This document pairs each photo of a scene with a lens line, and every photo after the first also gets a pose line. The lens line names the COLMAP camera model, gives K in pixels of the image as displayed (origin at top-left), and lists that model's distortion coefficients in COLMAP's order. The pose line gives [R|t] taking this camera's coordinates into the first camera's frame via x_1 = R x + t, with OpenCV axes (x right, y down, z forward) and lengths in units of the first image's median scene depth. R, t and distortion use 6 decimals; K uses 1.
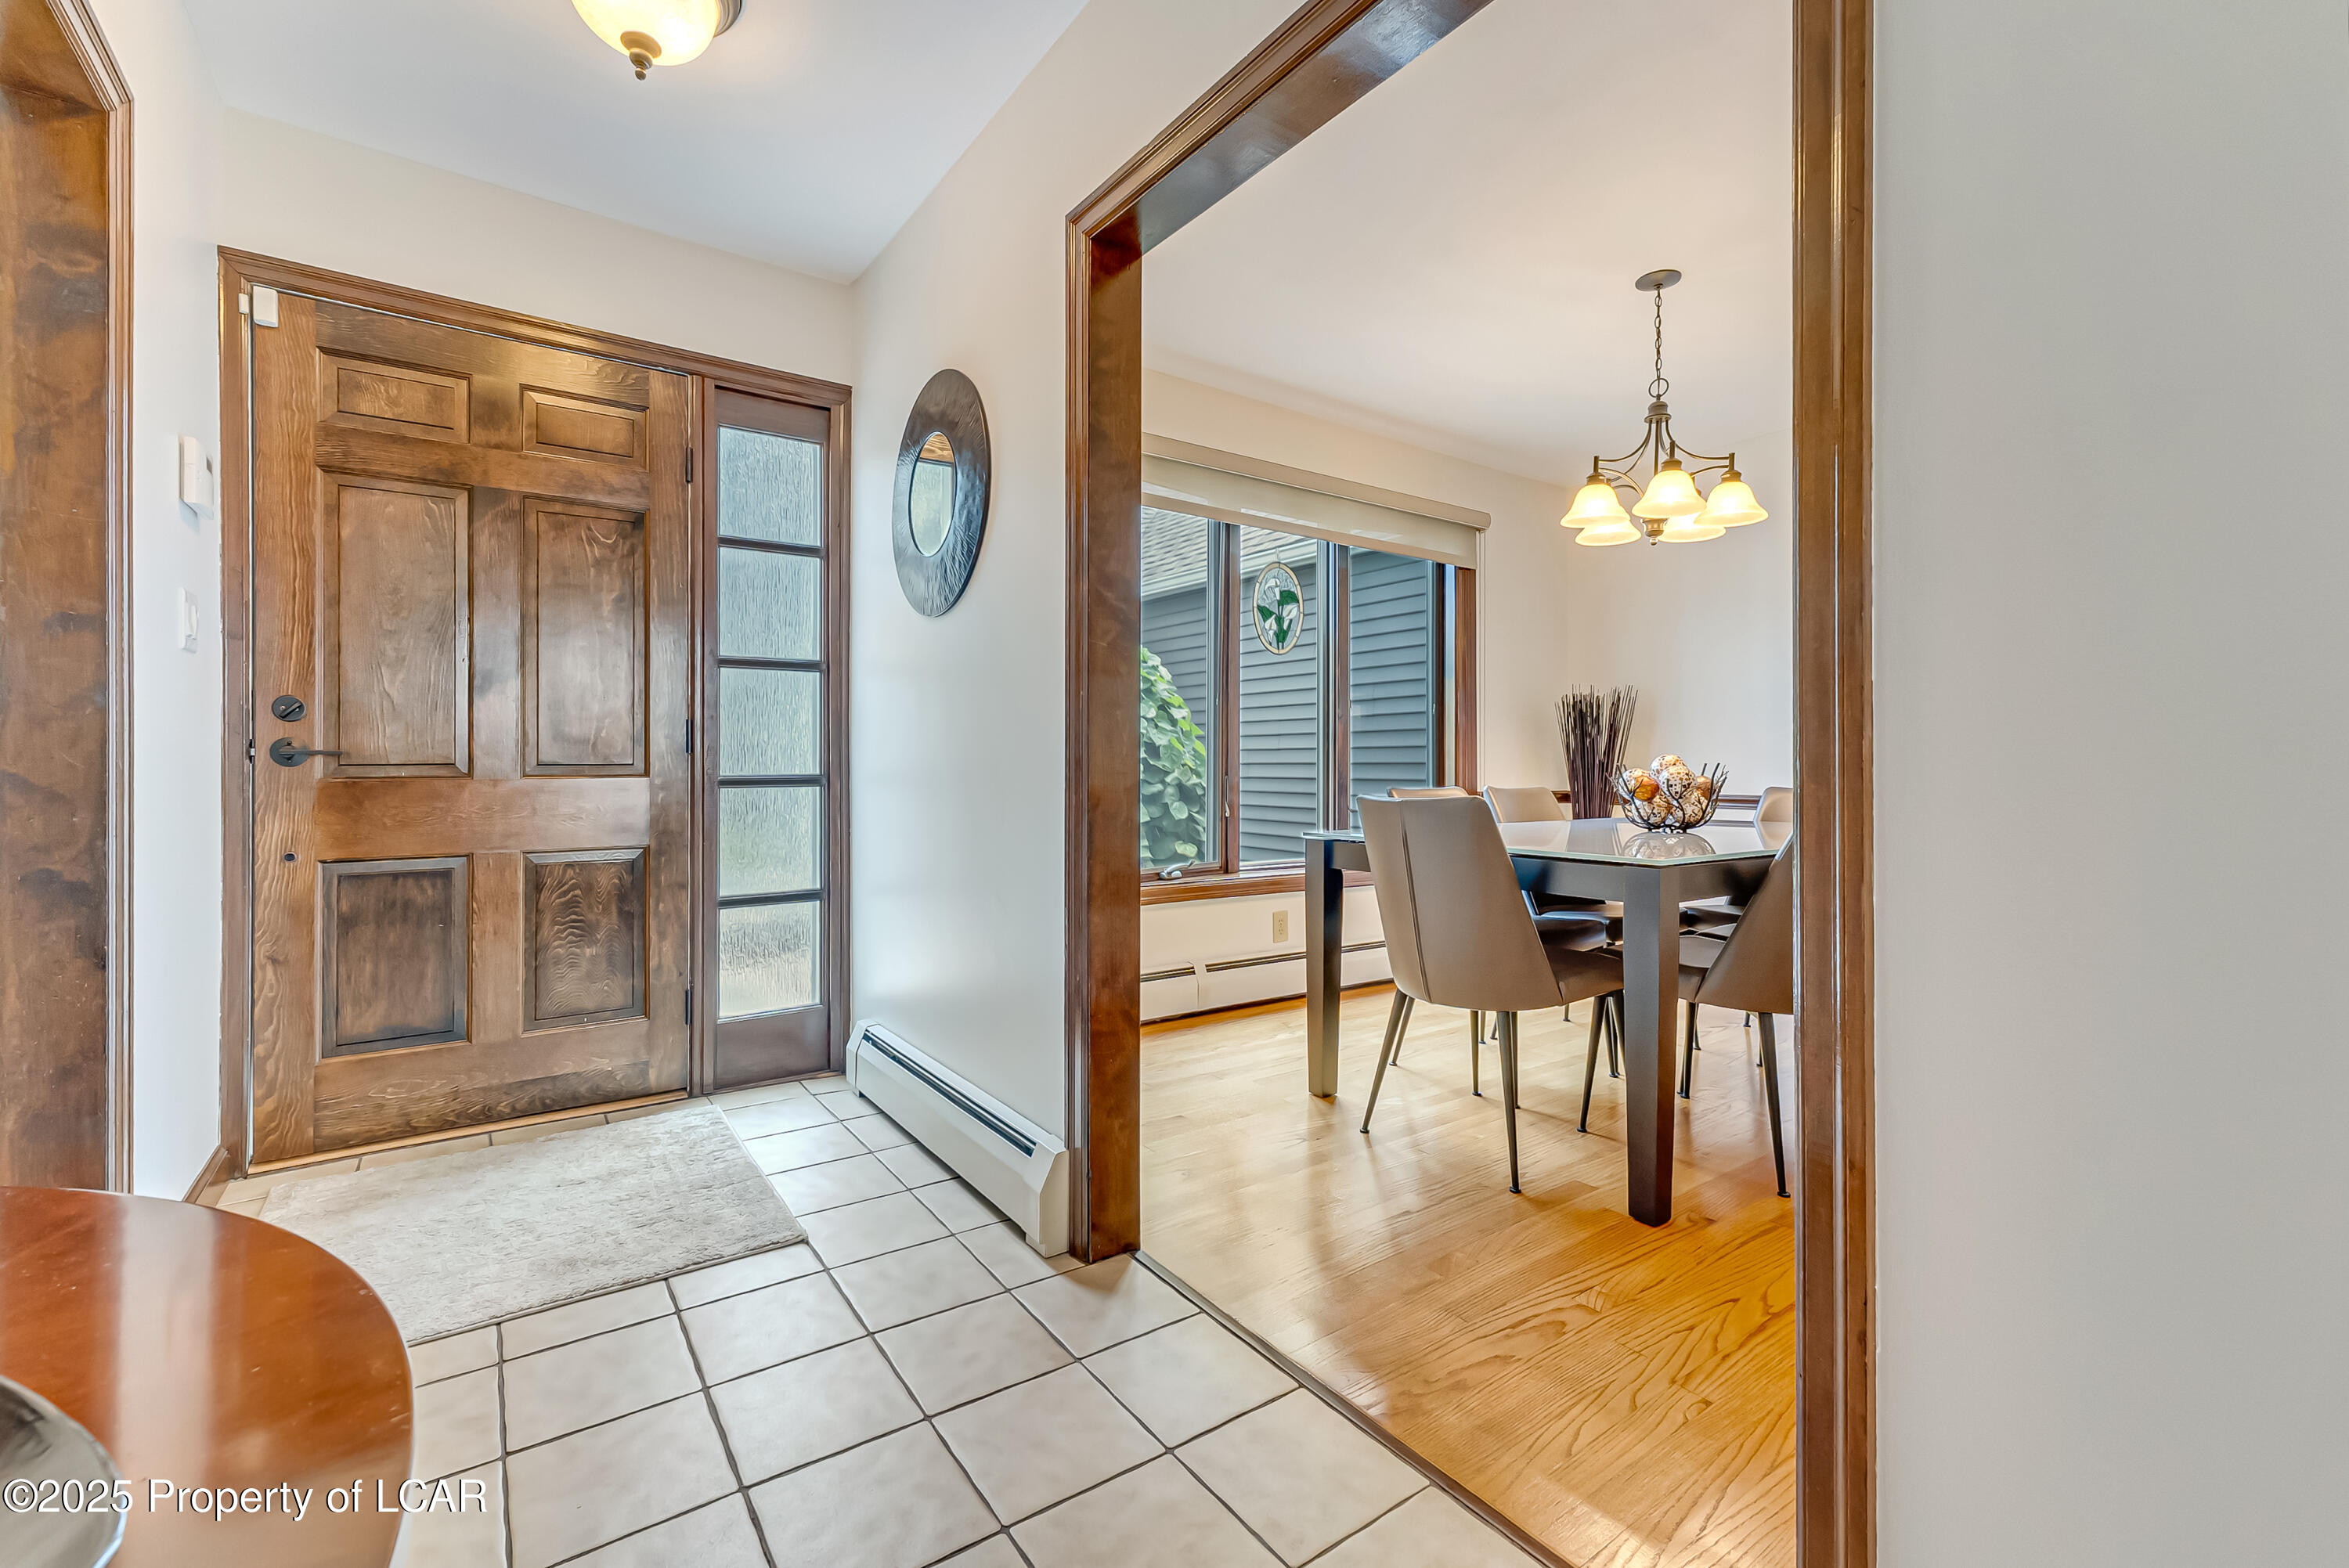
lens RADIAL K [[992.2, 0, 1204.2], [0, 992.2, 758.1], [0, 0, 1]] dist [0.005714, 0.000233]
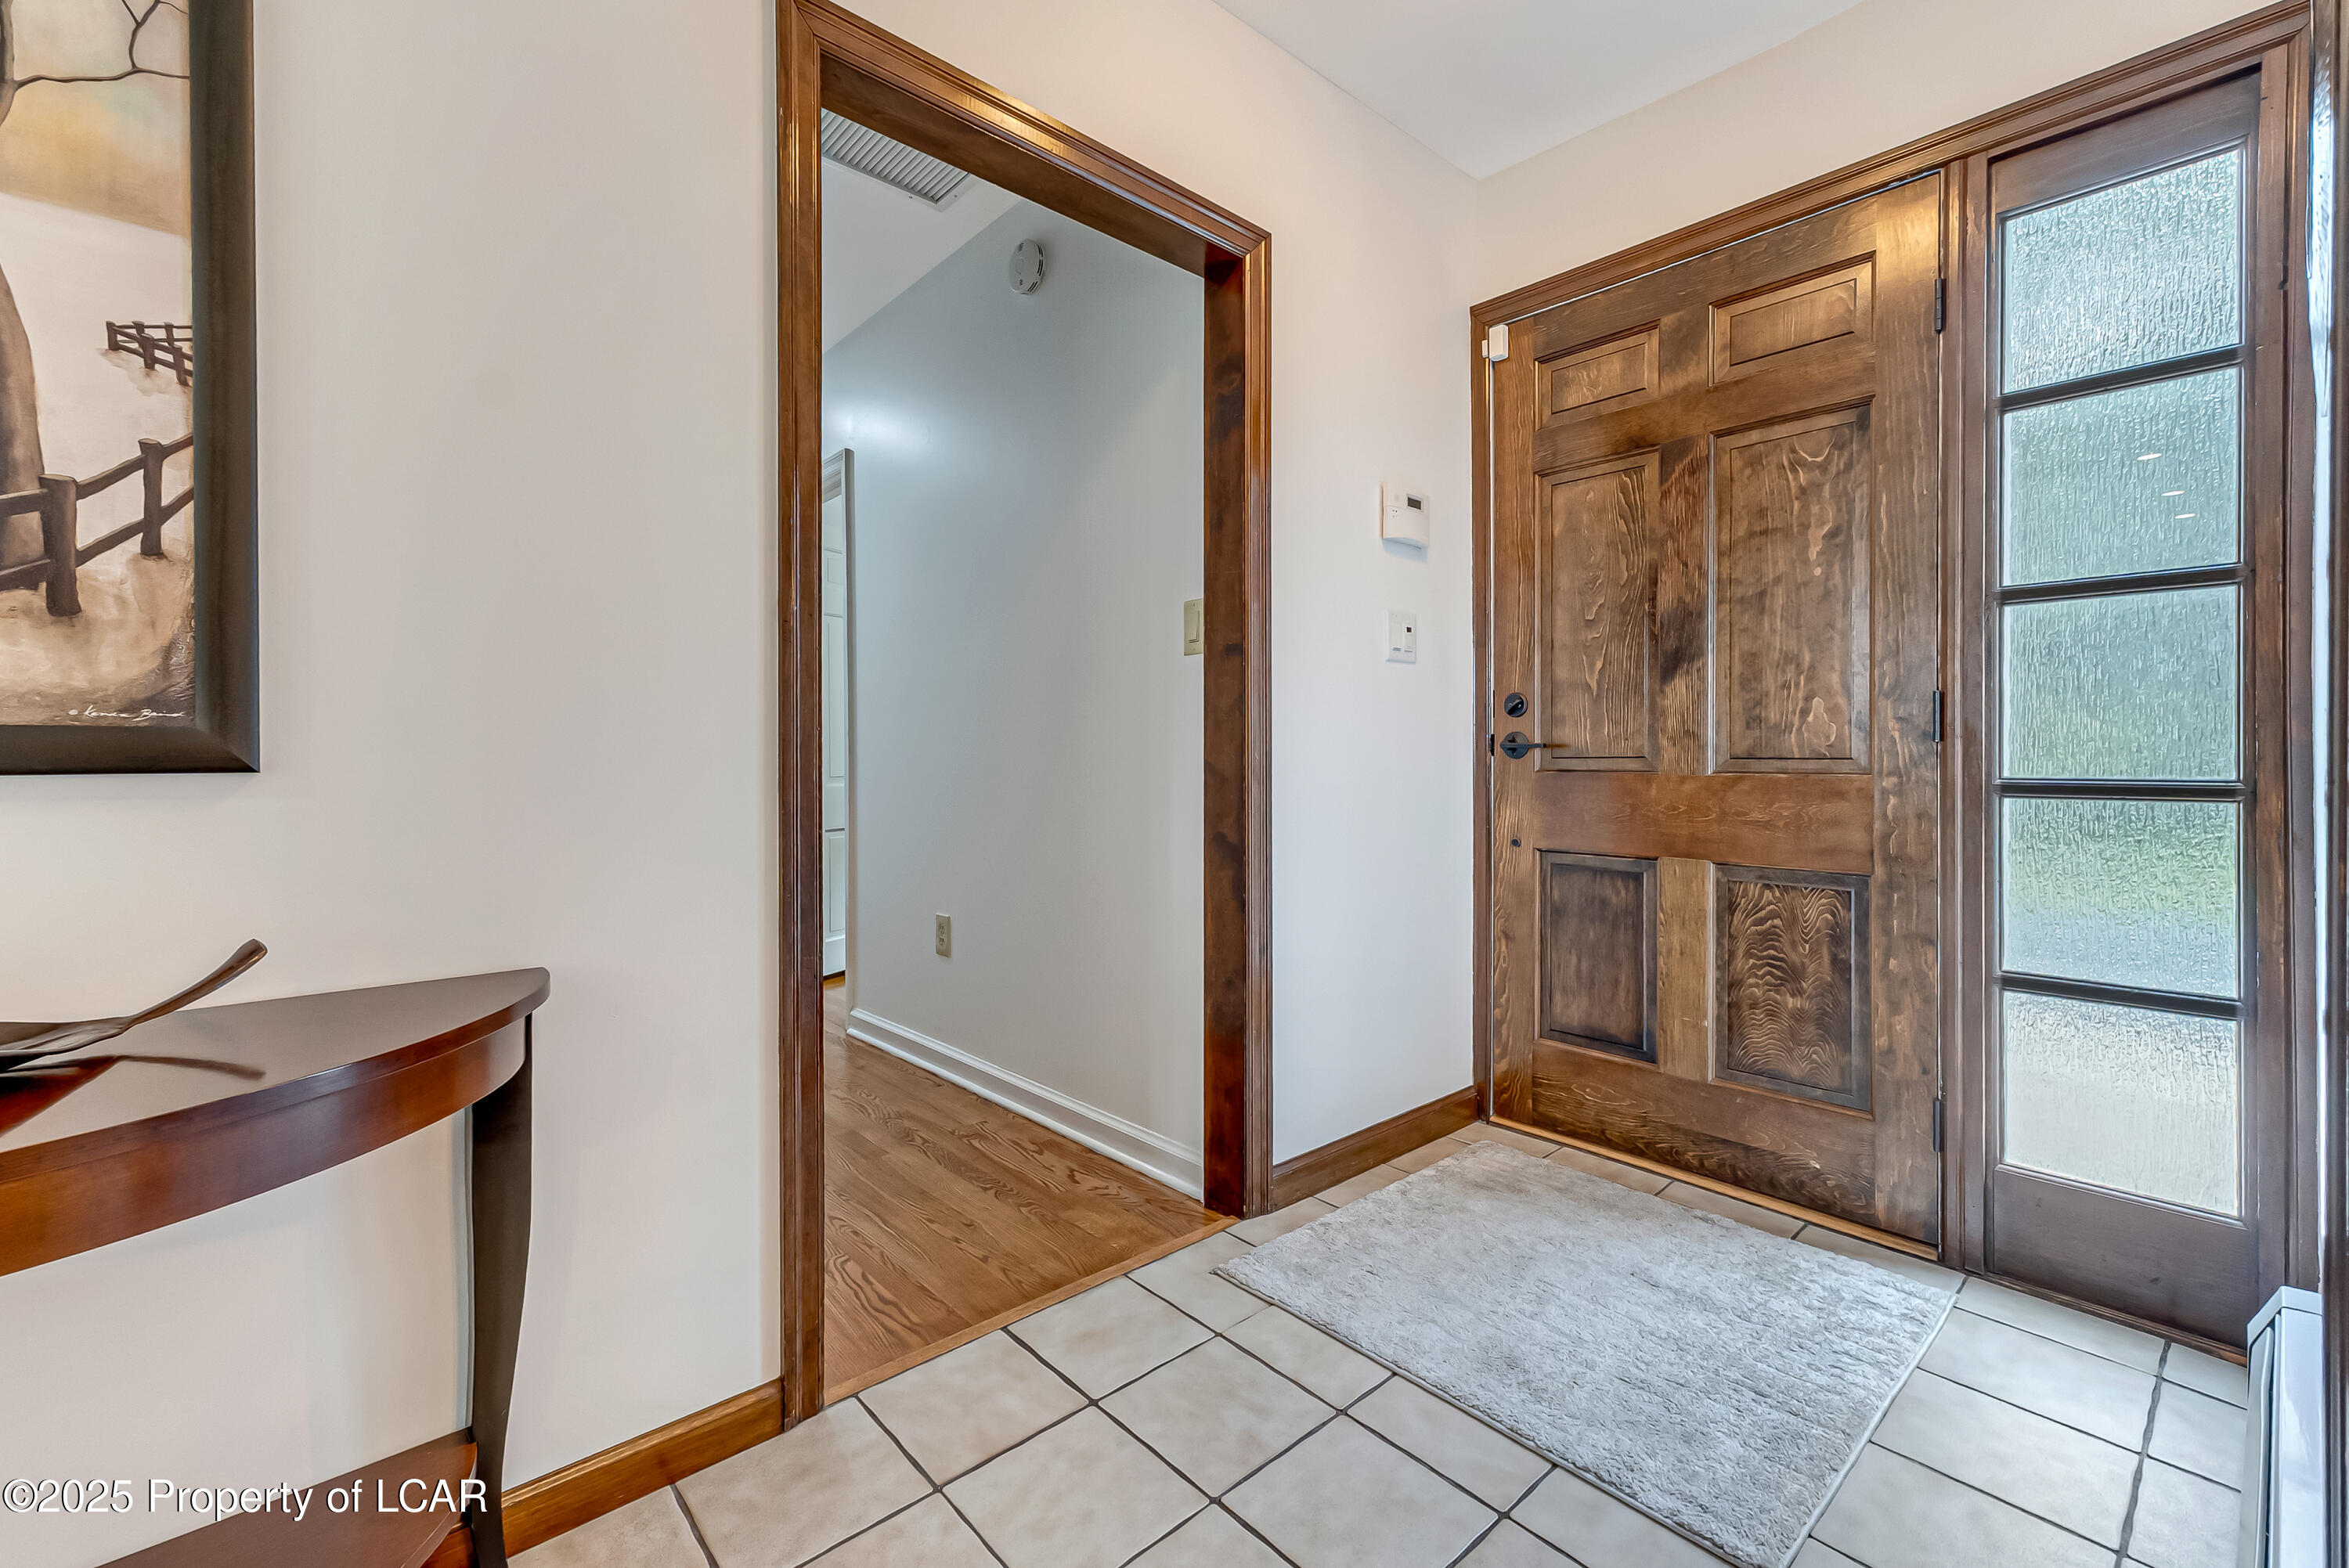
lens RADIAL K [[992.2, 0, 1138.7], [0, 992.2, 755.9], [0, 0, 1]] dist [0.005714, 0.000233]
pose [[0.071996, 0.002291, -0.997402, 0.120207], [0.001329, 0.999996, 0.002393, 0.002242], [0.997404, -0.001498, 0.071993, 0.480579]]
